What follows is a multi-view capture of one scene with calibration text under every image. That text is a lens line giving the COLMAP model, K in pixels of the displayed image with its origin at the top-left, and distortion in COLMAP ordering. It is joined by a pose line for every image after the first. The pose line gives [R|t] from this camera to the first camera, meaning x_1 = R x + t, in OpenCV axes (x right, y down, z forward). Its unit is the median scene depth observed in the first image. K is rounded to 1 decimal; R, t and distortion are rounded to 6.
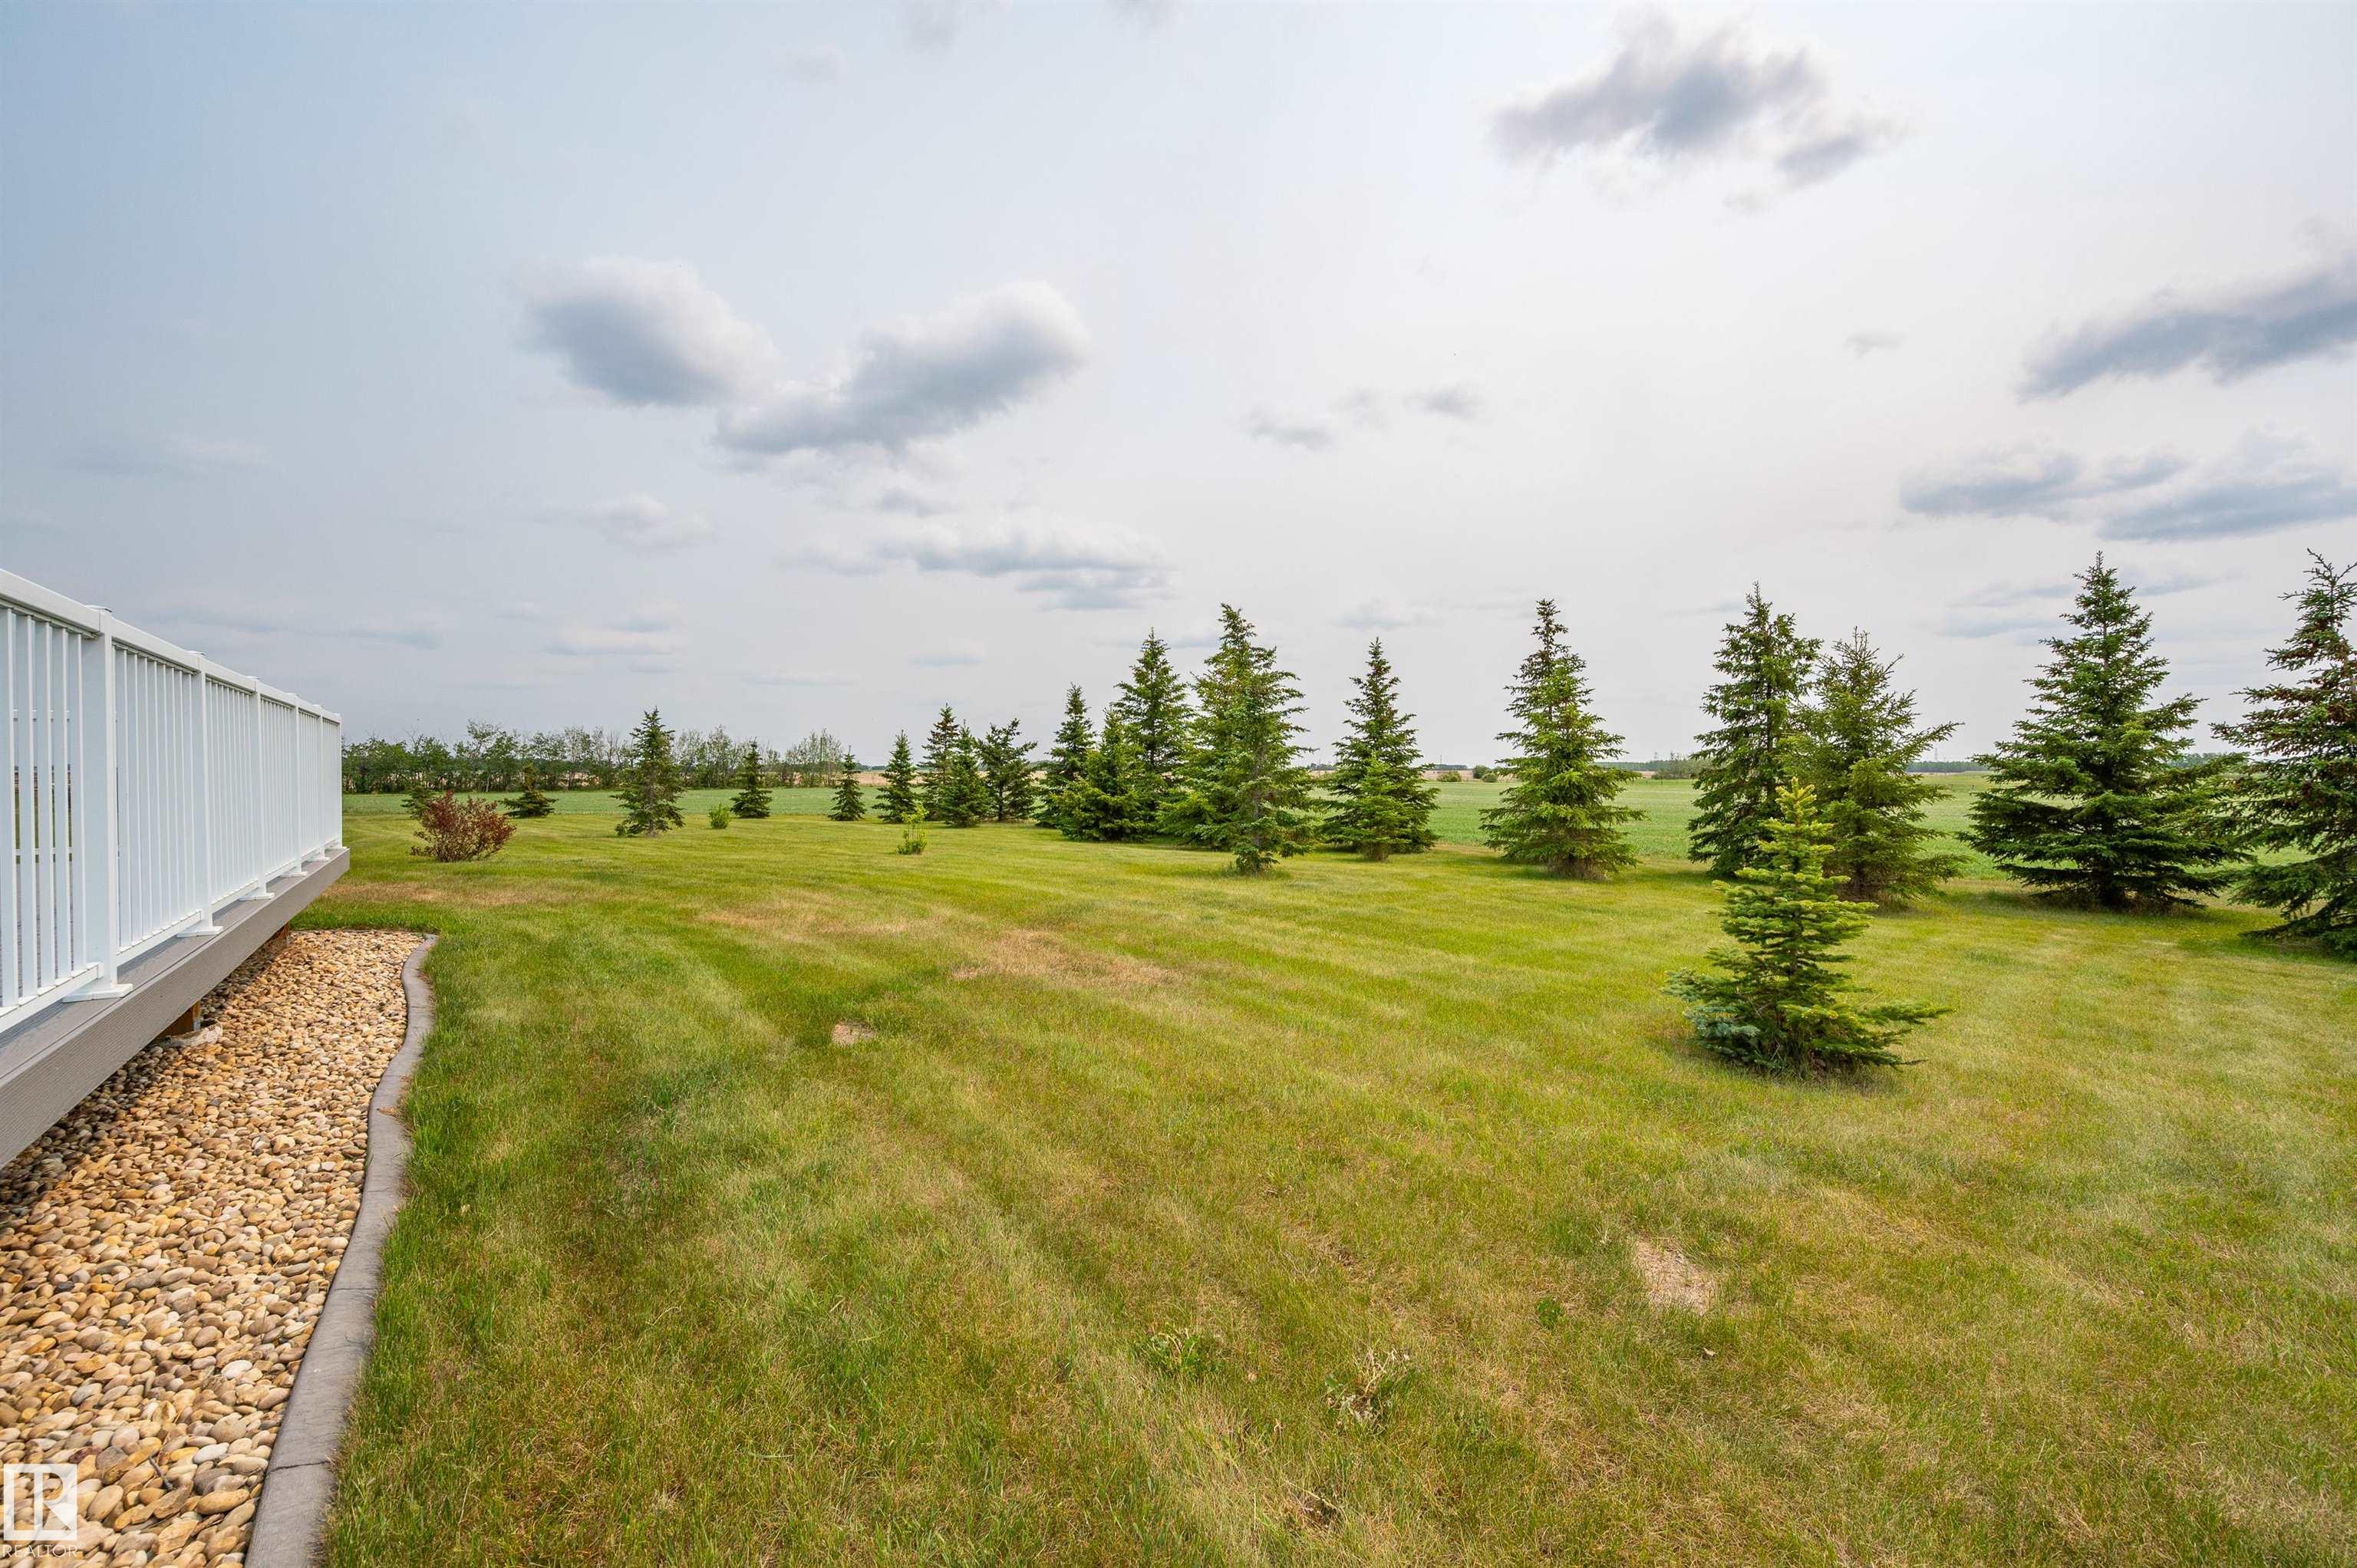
lens RADIAL K [[924.4, 0, 1176.6], [0, 924.4, 767.0], [0, 0, 1]] dist [-0.001810, -0.000477]
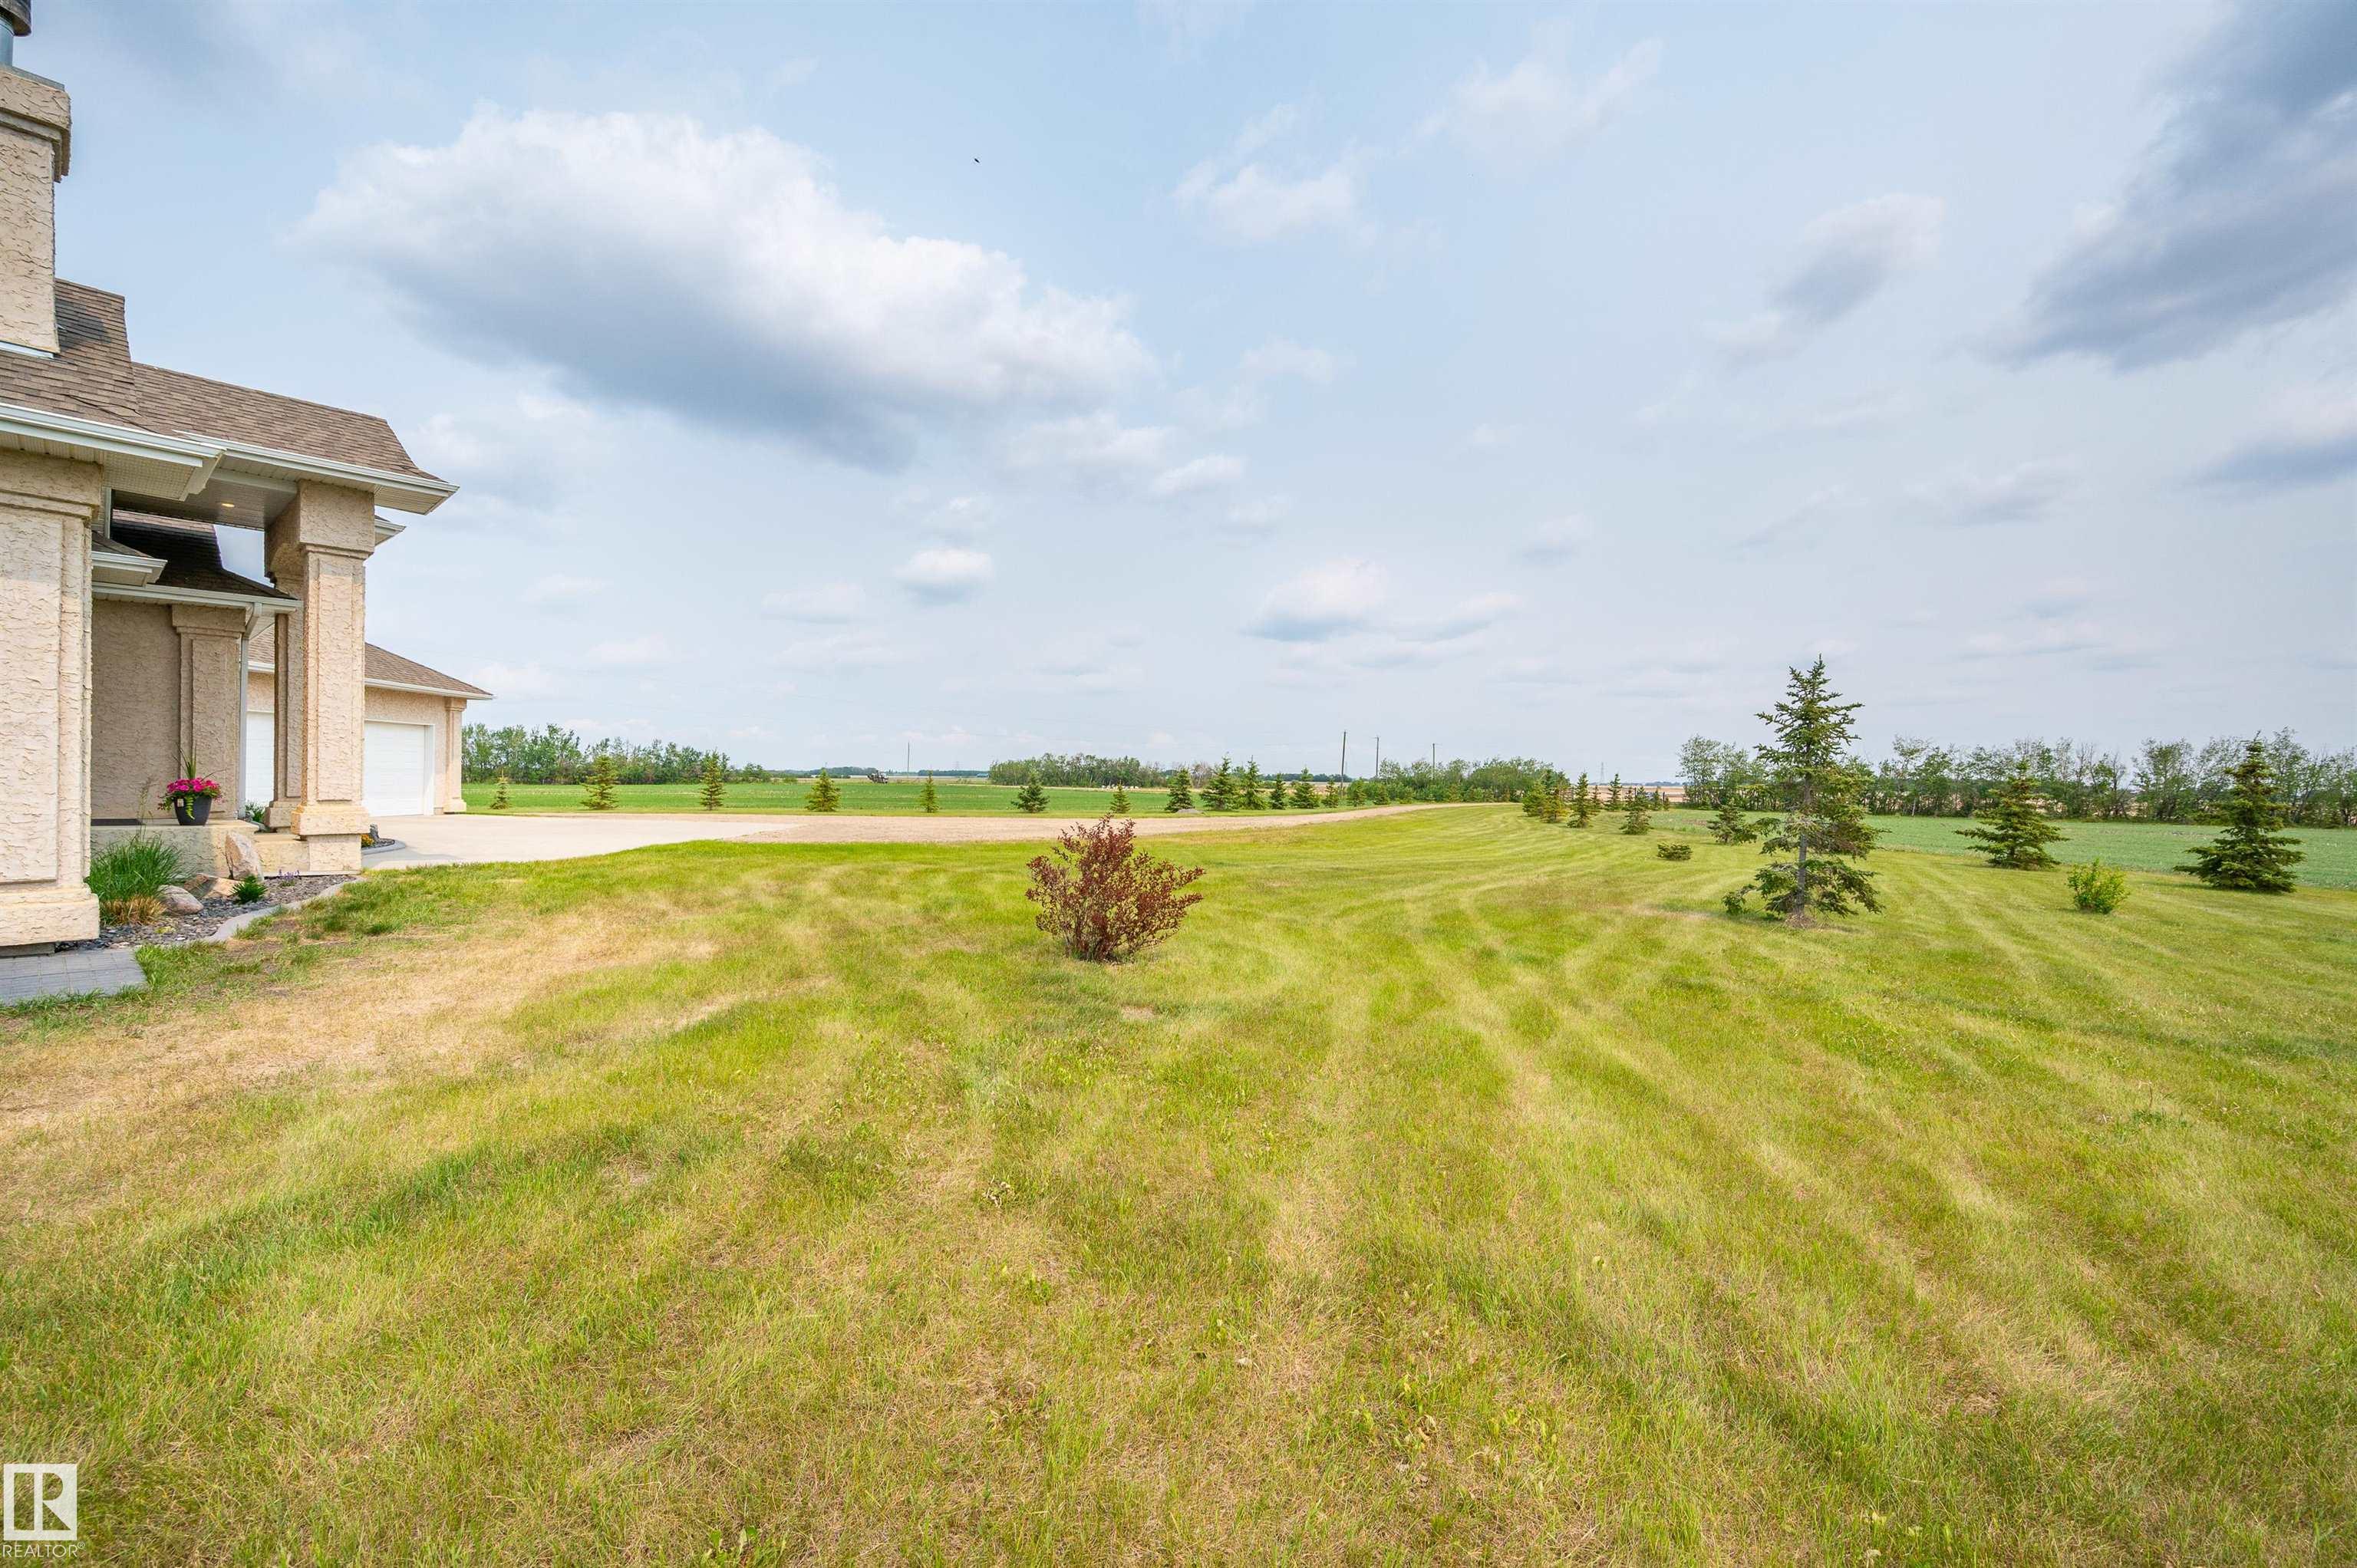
lens RADIAL K [[924.4, 0, 1183.7], [0, 924.4, 778.7], [0, 0, 1]] dist [-0.001810, -0.000477]
pose [[0.218836, 0.003144, -0.975757, -0.257587], [-0.013400, 0.999910, 0.000217, 0.003822], [0.975670, 0.013028, 0.218858, 0.882022]]
